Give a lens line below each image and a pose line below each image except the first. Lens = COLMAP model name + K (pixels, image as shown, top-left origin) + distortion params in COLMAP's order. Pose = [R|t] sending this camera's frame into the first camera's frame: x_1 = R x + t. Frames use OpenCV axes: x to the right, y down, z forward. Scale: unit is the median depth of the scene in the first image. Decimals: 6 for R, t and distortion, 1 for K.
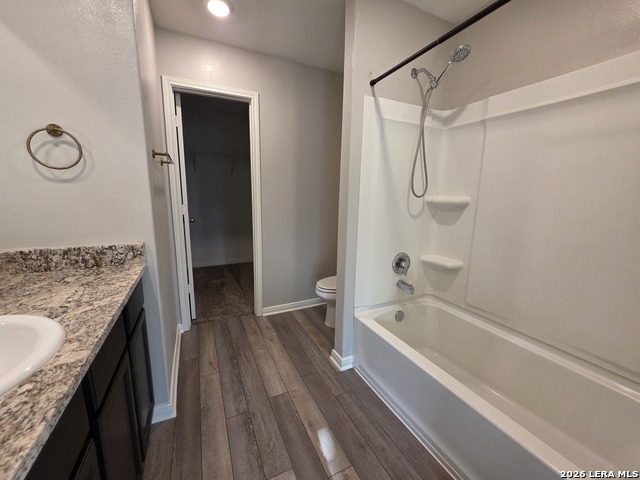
lens RADIAL K [[256.8, 0, 318.5], [0, 256.8, 239.4], [0, 0, 1]] dist [0.002271, -0.000071]
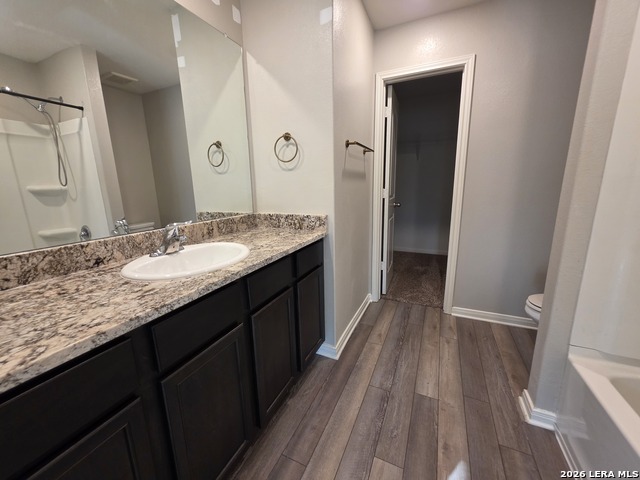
lens RADIAL K [[256.8, 0, 319.6], [0, 256.8, 239.6], [0, 0, 1]] dist [0.002271, -0.000071]
pose [[0.635773, 0.135352, -0.759916, 0.208595], [-0.108757, 0.990392, 0.085414, 0.020119], [0.764176, 0.028342, 0.644385, 0.106738]]
